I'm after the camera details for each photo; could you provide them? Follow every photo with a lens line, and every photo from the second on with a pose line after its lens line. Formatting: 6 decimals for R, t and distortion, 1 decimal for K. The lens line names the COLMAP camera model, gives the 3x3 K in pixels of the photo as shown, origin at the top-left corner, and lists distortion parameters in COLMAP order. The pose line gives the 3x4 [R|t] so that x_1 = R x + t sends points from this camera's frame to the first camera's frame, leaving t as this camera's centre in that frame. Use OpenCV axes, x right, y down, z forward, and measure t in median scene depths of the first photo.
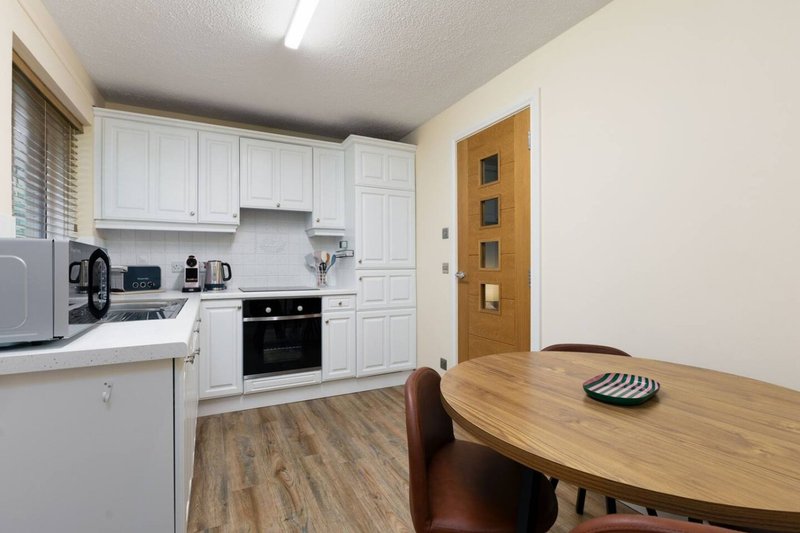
lens RADIAL K [[365.0, 0, 400.0], [0, 365.0, 266.5], [0, 0, 1]] dist [-0.001515, -0.000233]
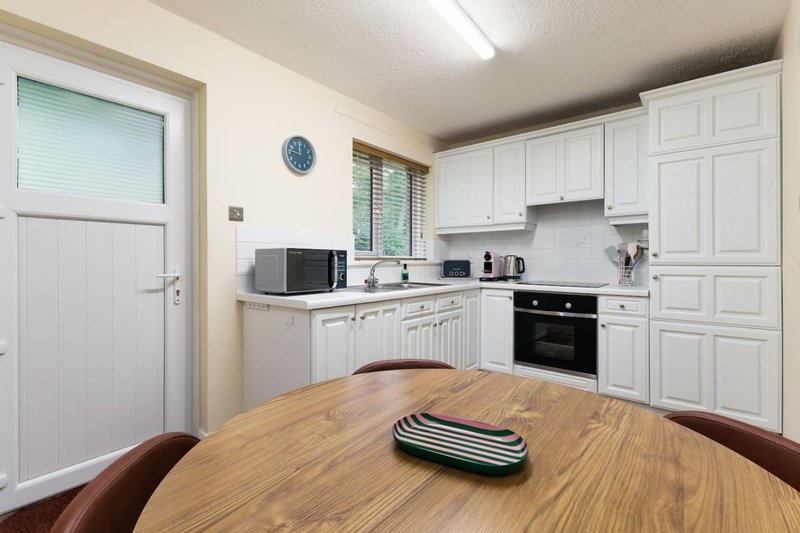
lens RADIAL K [[360.0, 0, 388.8], [0, 360.0, 263.6], [0, 0, 1]] dist [0.003302, -0.000022]
pose [[0.404062, 0.011644, -0.914657, 0.370461], [-0.004748, 0.999932, 0.010632, -0.001008], [0.914719, 0.000047, 0.404090, 0.195517]]
